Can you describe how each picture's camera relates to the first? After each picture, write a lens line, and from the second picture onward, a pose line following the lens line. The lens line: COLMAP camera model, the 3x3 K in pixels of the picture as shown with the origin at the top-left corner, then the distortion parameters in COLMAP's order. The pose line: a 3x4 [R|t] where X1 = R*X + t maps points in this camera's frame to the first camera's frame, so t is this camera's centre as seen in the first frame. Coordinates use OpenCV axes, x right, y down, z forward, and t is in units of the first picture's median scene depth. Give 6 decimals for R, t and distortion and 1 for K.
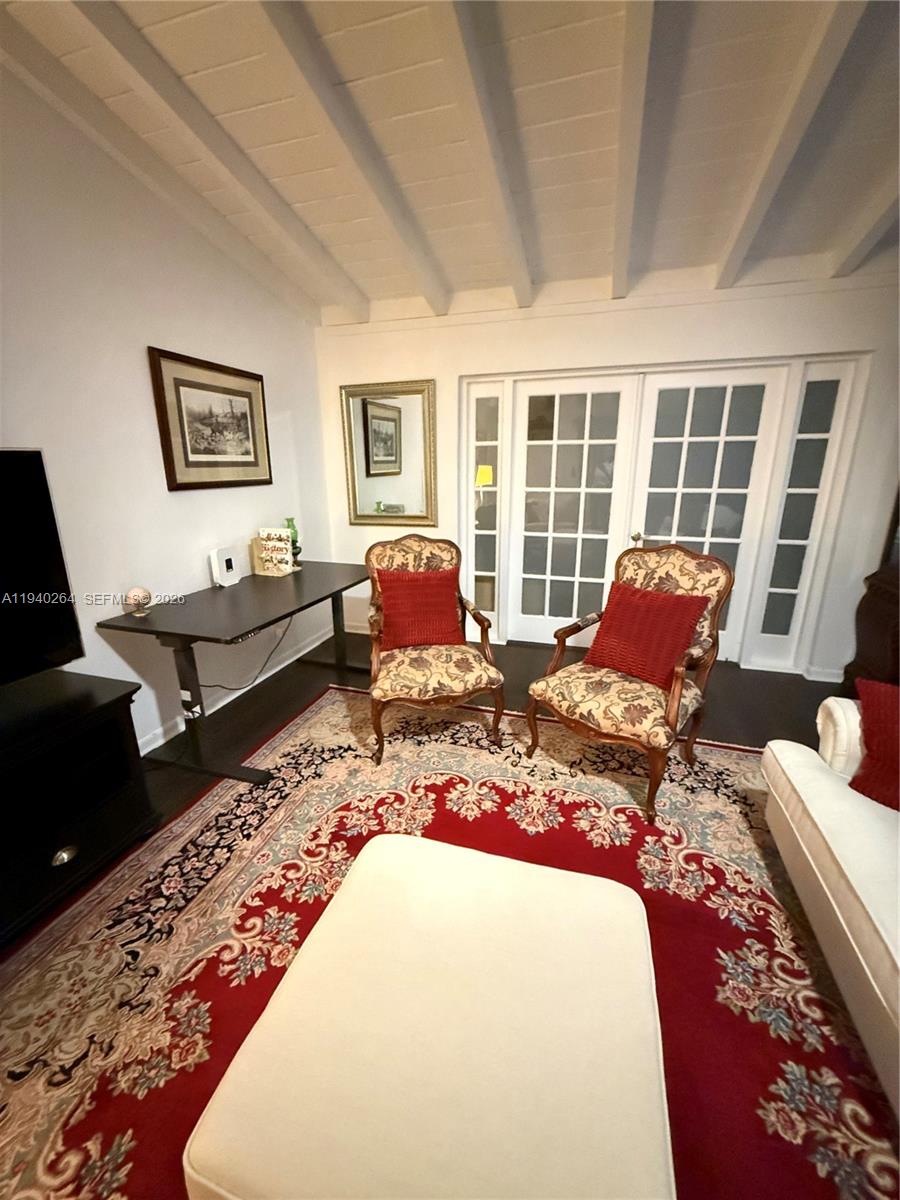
lens RADIAL K [[479.7, 0, 450.0], [0, 479.7, 597.9], [0, 0, 1]] dist [0.000586, -0.000233]
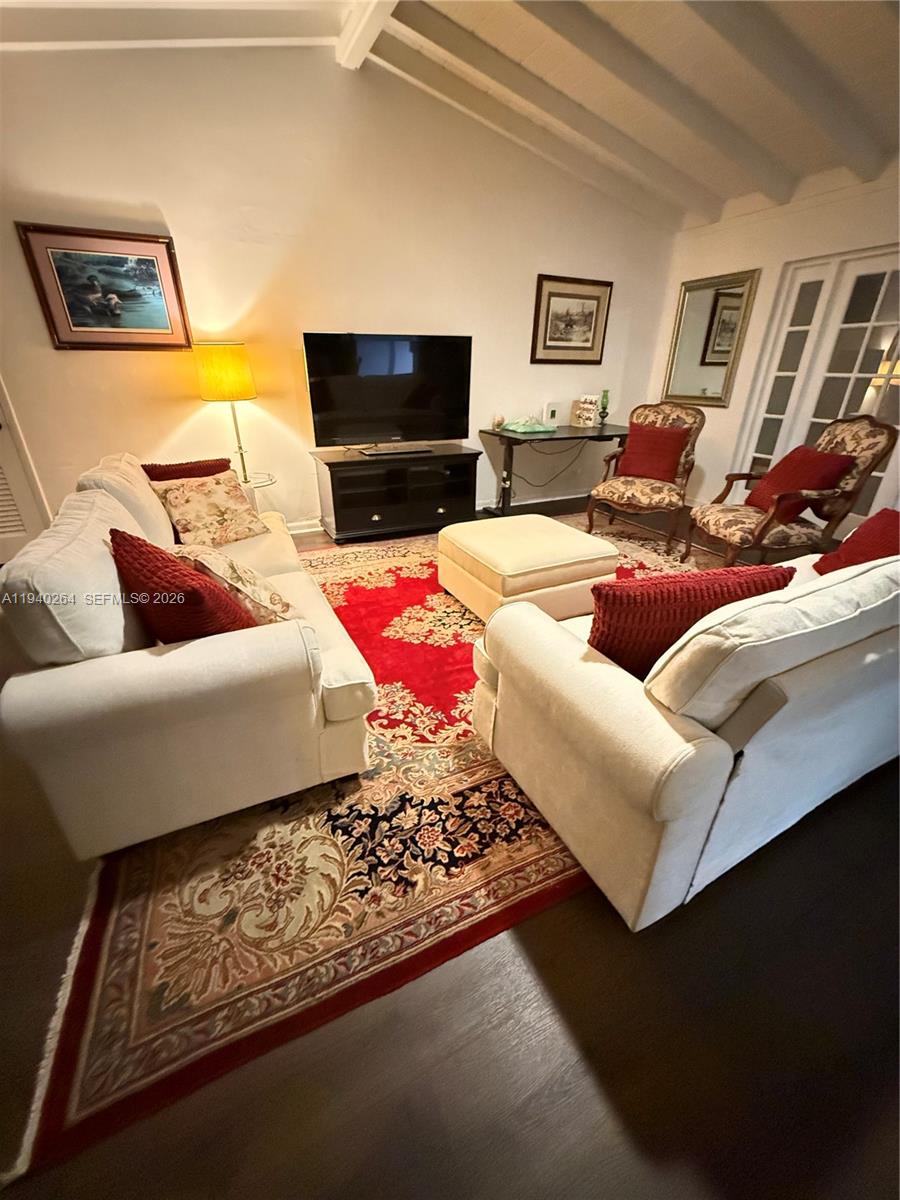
lens RADIAL K [[479.7, 0, 447.2], [0, 479.7, 596.4], [0, 0, 1]] dist [0.000586, -0.000233]
pose [[0.686050, 0.324782, -0.651039, 0.558087], [-0.209813, 0.945134, 0.250400, 0.184681], [0.696645, -0.035191, 0.716553, -0.443578]]
